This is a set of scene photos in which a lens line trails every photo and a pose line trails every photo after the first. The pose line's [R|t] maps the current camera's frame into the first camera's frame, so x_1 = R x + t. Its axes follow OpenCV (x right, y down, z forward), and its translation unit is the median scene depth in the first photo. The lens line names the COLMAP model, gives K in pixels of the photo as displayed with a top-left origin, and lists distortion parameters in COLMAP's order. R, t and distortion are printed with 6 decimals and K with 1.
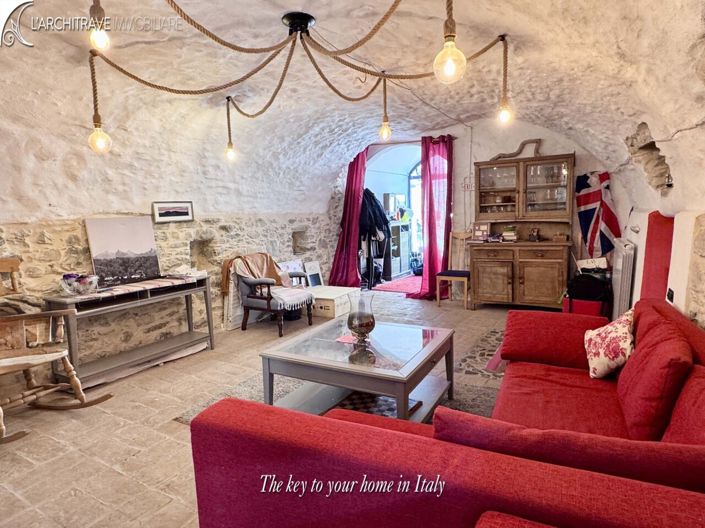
lens RADIAL K [[425.2, 0, 352.5], [0, 425.2, 264.0], [0, 0, 1]] dist [0.000808, 0.000266]
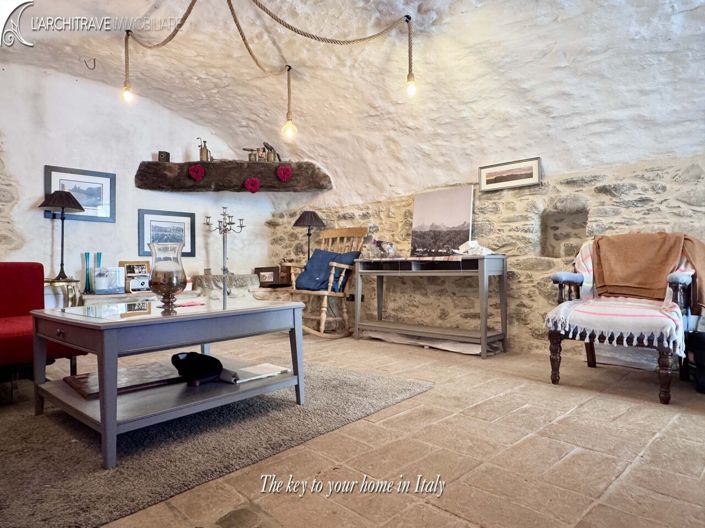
lens RADIAL K [[452.6, 0, 352.5], [0, 452.6, 264.0], [0, 0, 1]] dist [0.004724, 0.000147]
pose [[-0.239168, 0.026759, -0.970609, 0.505083], [-0.099565, 0.993675, 0.051929, 0.025805], [0.965860, 0.109059, -0.234991, 1.031940]]
